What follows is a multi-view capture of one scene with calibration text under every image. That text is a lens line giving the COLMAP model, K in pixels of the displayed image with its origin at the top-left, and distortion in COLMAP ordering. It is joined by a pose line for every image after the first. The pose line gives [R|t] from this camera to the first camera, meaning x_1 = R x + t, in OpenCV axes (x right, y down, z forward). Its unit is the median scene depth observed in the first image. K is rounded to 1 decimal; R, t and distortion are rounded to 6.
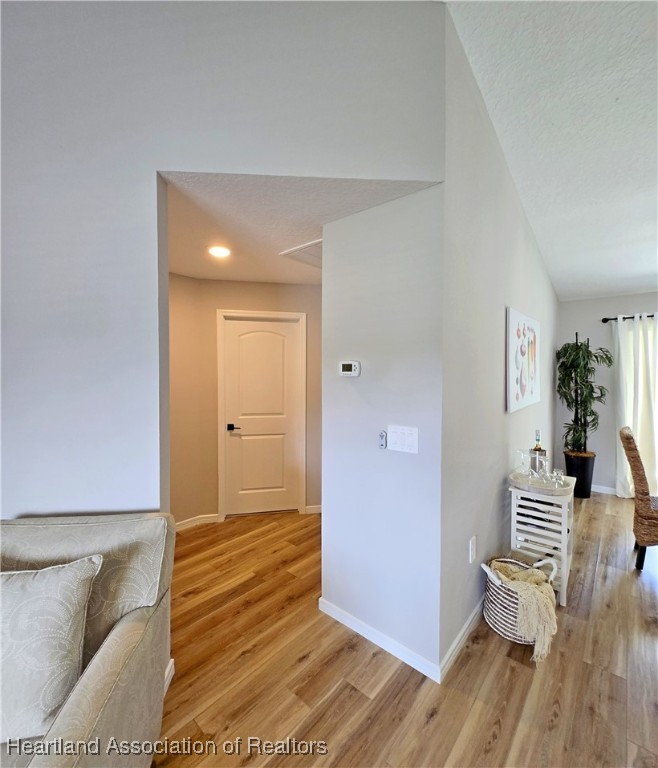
lens RADIAL K [[343.6, 0, 328.0], [0, 343.6, 379.6], [0, 0, 1]] dist [0.001981, -0.003418]
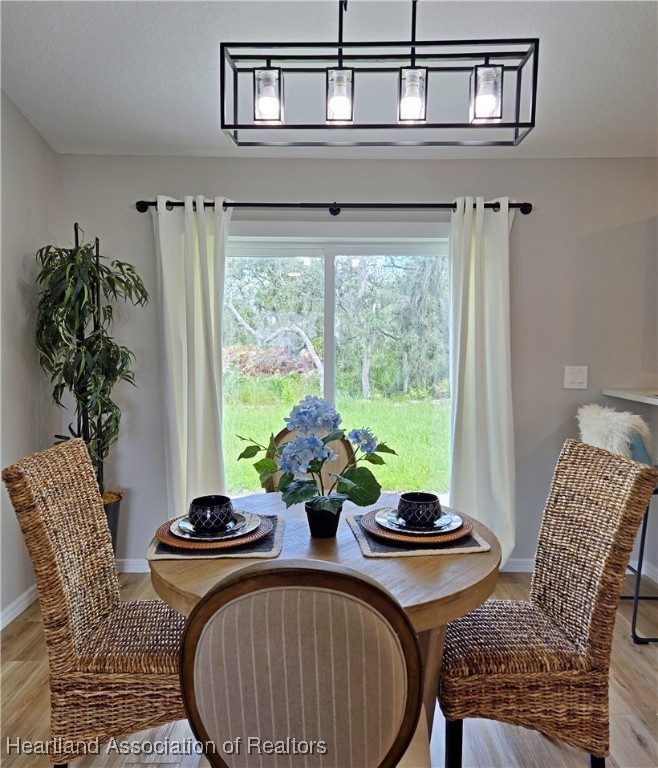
lens RADIAL K [[614.0, 0, 333.0], [0, 614.0, 378.7], [0, 0, 1]] dist [0.046912, -0.021729]
pose [[0.745727, -0.032869, 0.665440, 0.446601], [0.004193, 0.998994, 0.044647, 0.025806], [-0.666238, -0.030504, 0.745115, 0.198946]]
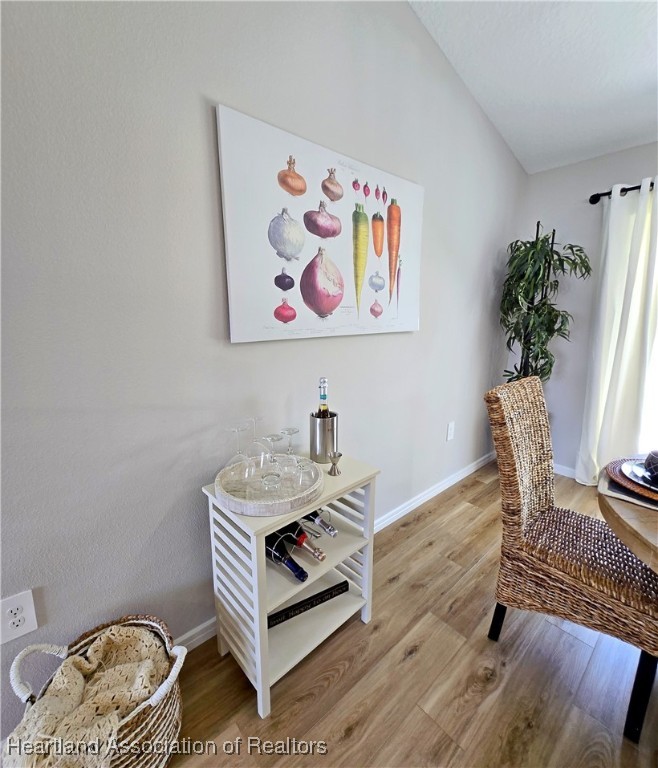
lens RADIAL K [[343.6, 0, 329.8], [0, 343.6, 378.4], [0, 0, 1]] dist [0.001981, -0.003418]
pose [[0.991601, 0.033770, -0.124851, 0.452161], [-0.012189, 0.985415, 0.169732, 0.038040], [0.128762, -0.166784, 0.977550, 0.321593]]
